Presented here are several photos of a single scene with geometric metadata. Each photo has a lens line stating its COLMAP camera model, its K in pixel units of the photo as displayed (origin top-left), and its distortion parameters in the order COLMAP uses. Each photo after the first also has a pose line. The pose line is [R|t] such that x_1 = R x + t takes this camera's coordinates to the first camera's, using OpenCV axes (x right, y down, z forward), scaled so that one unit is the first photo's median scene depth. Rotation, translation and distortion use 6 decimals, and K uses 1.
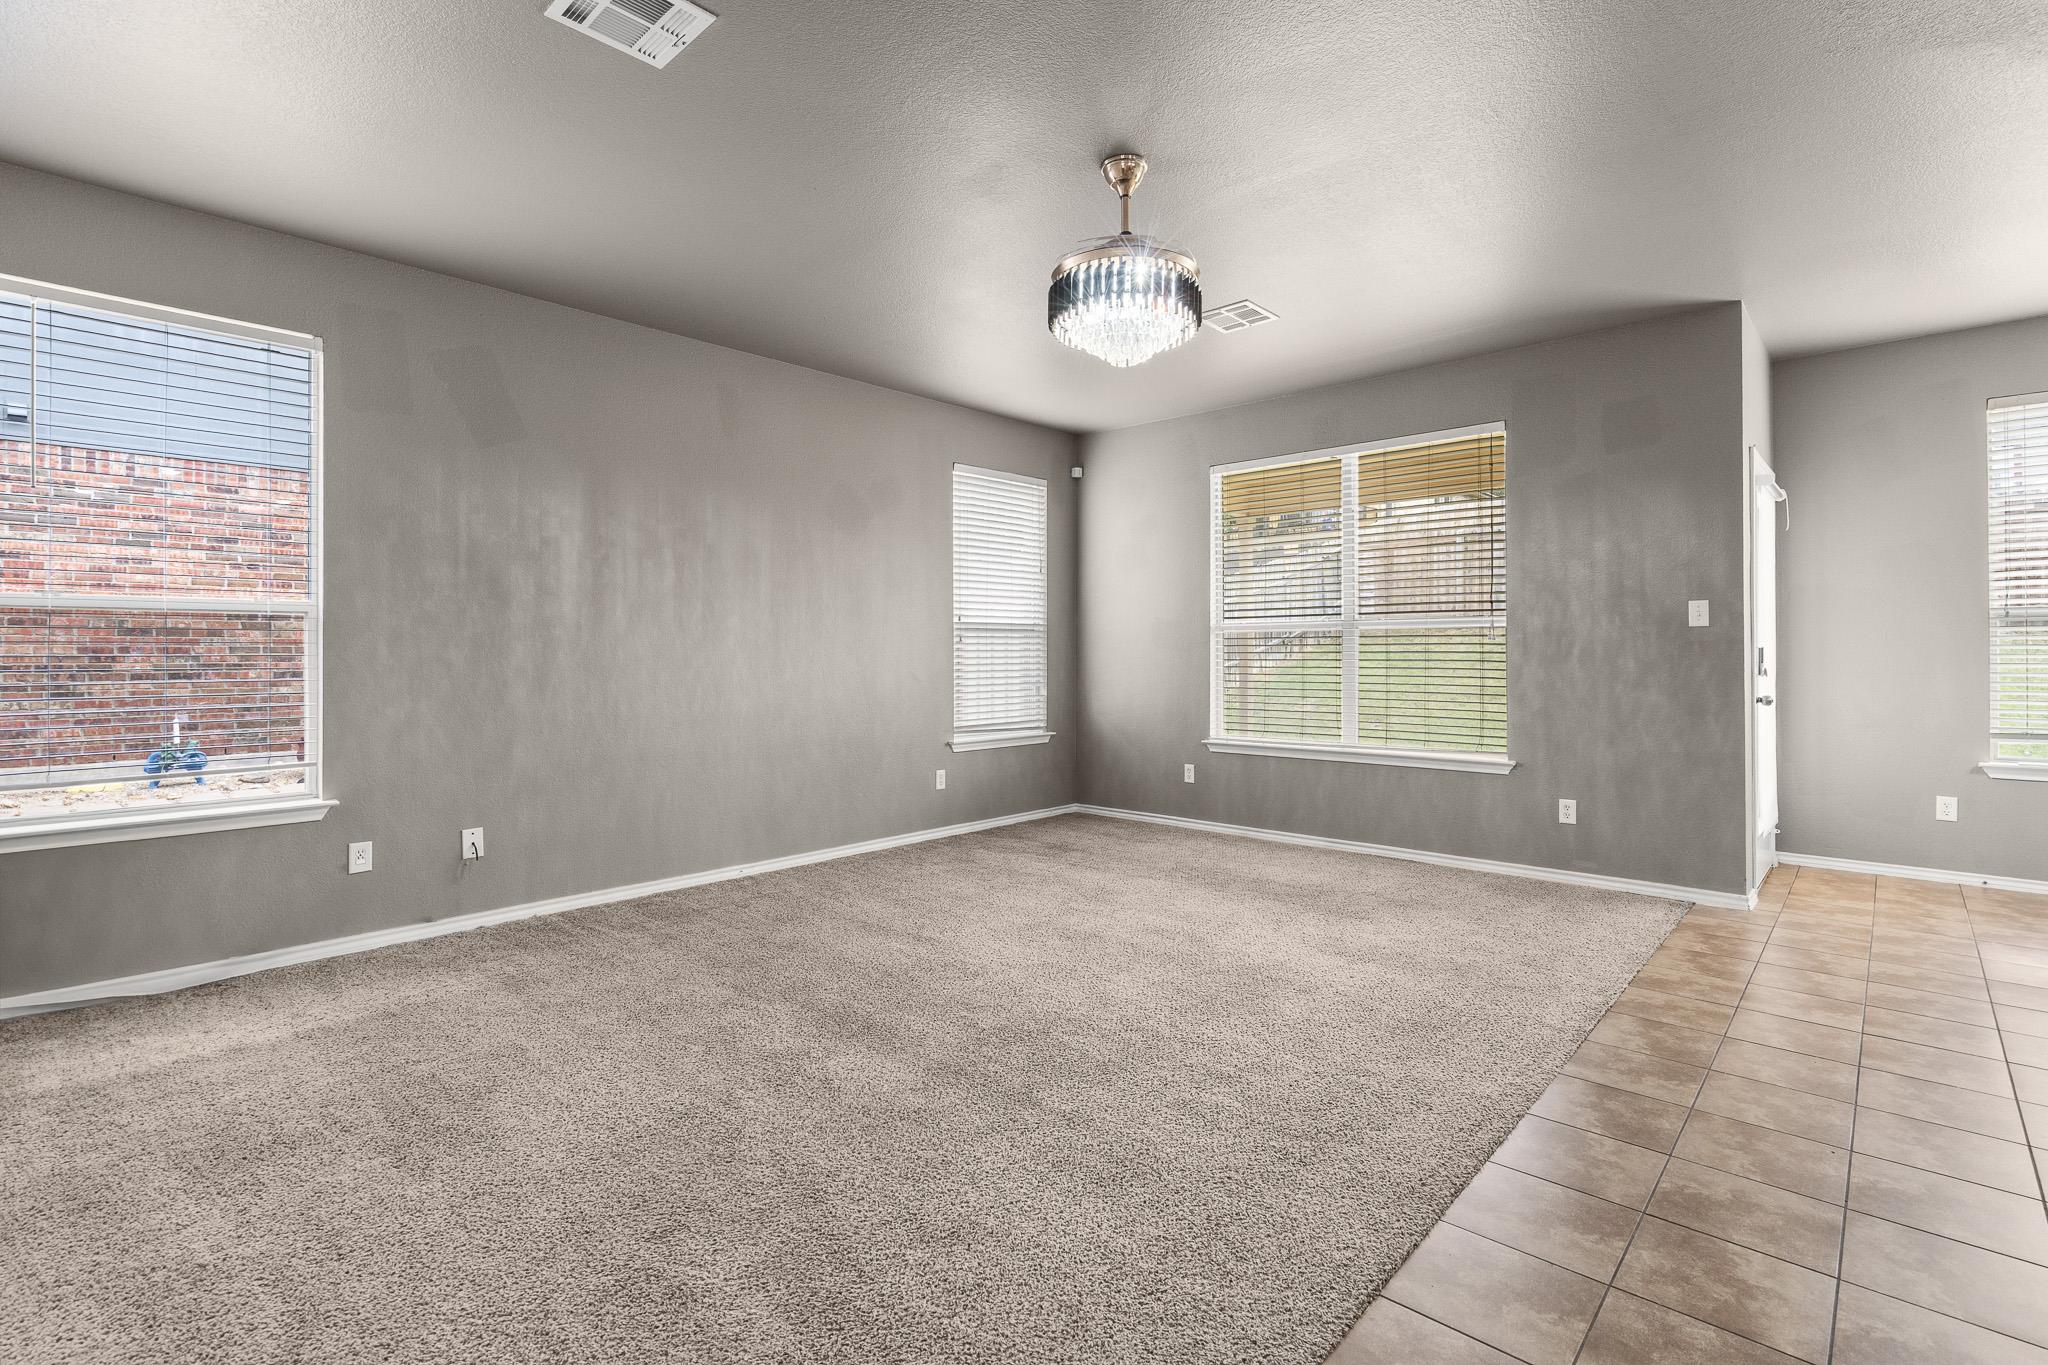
lens RADIAL K [[960.3, 0, 1027.6], [0, 960.3, 643.9], [0, 0, 1]] dist [-0.005104, 0.001130]
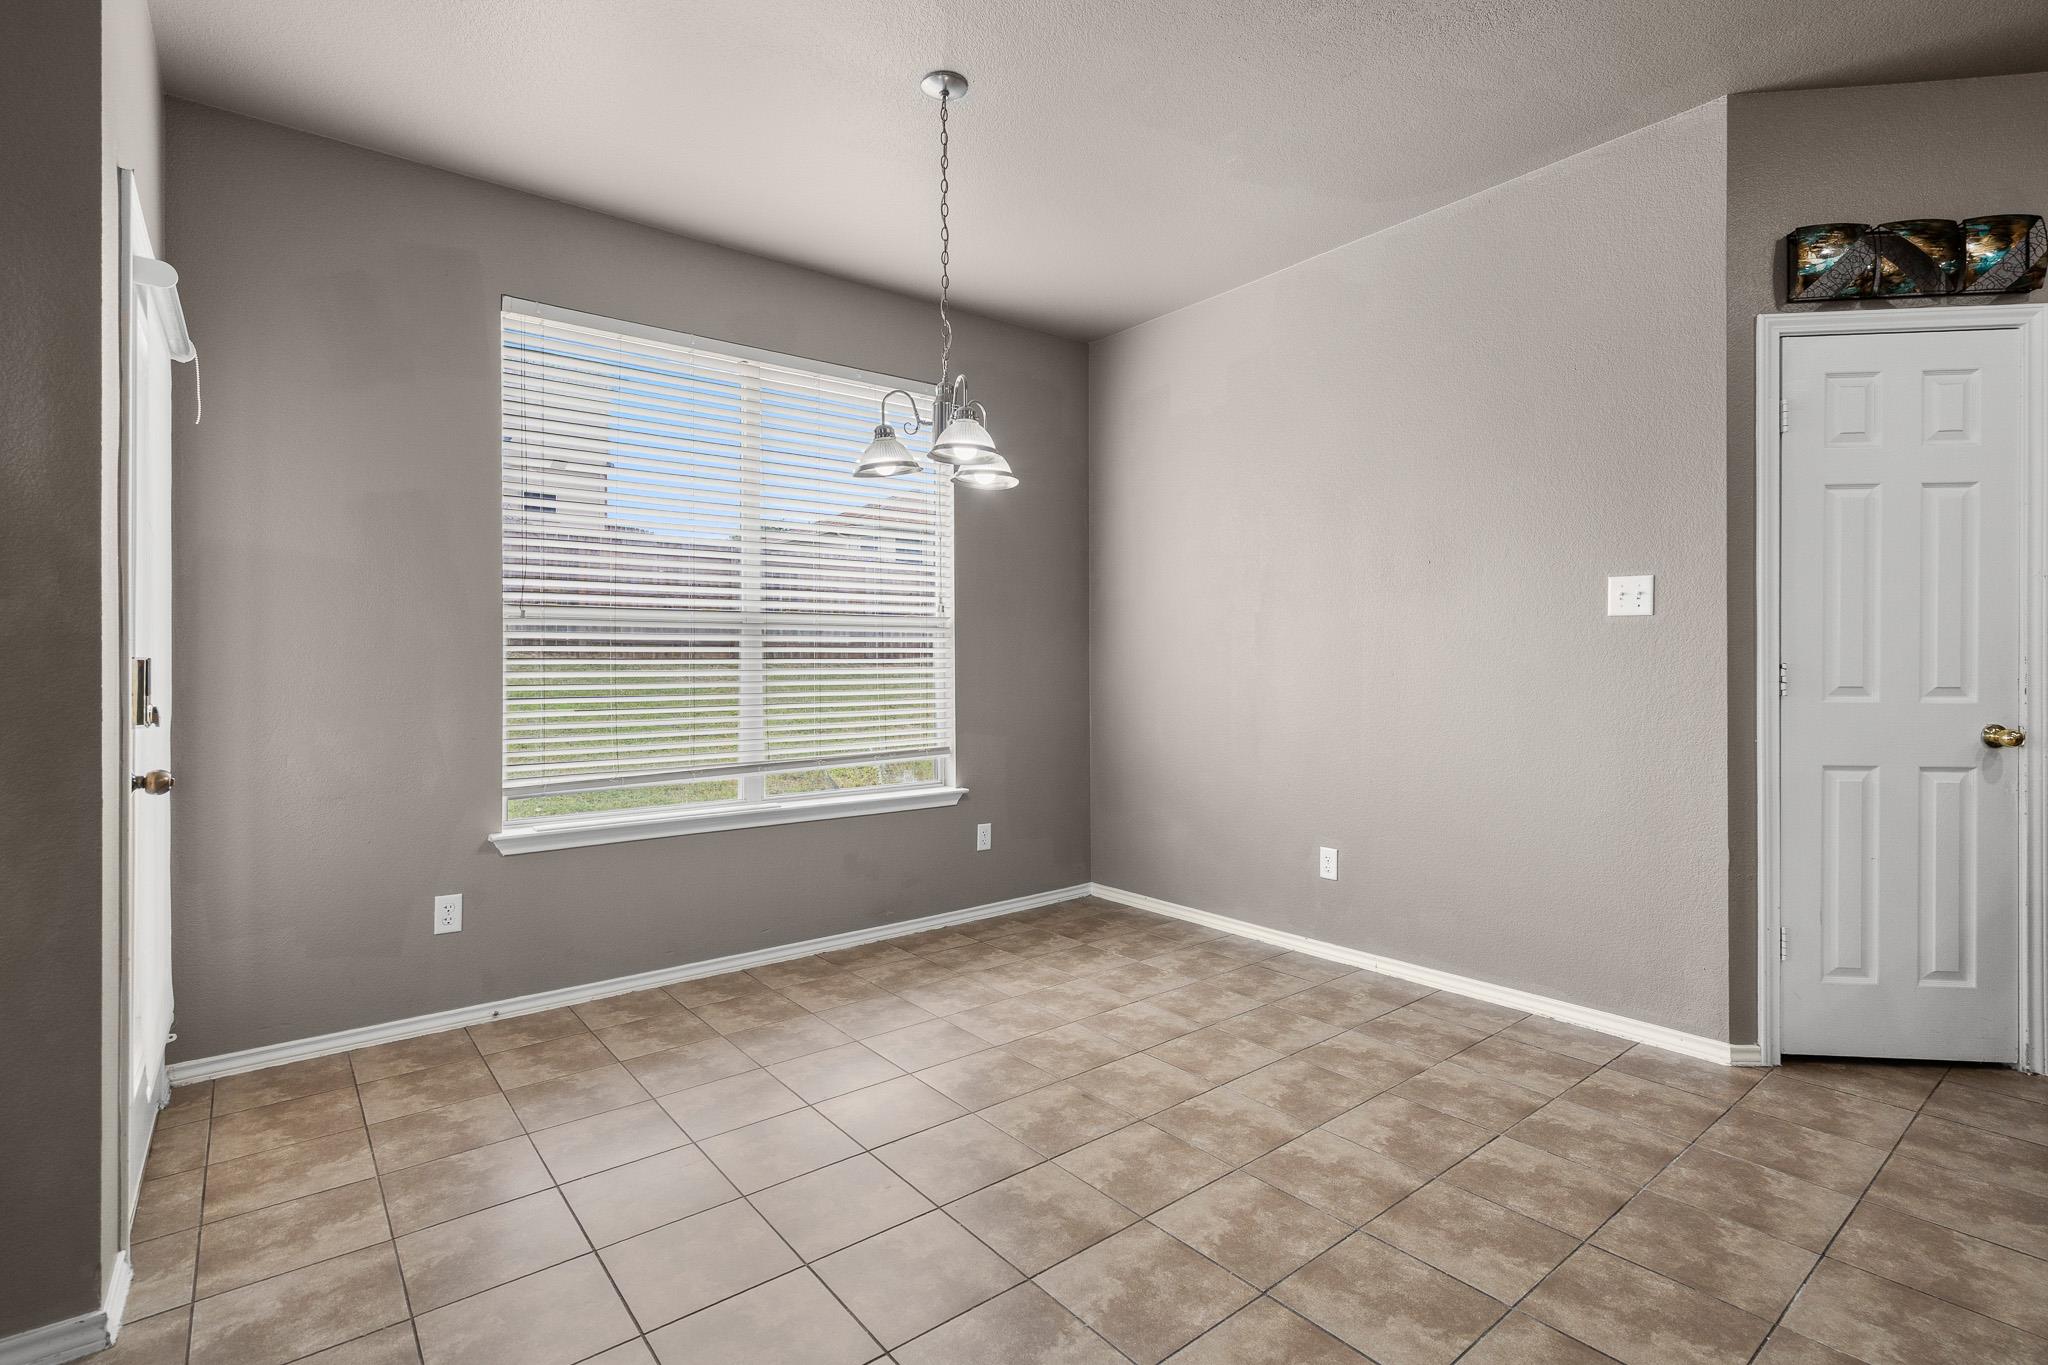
lens RADIAL K [[960.3, 0, 1031.1], [0, 960.3, 665.8], [0, 0, 1]] dist [-0.005104, 0.001130]
pose [[0.151673, 0.005878, 0.988413, 0.392516], [-0.002313, 0.999982, -0.005592, 0.008084], [-0.988428, -0.001438, 0.151684, 0.528192]]
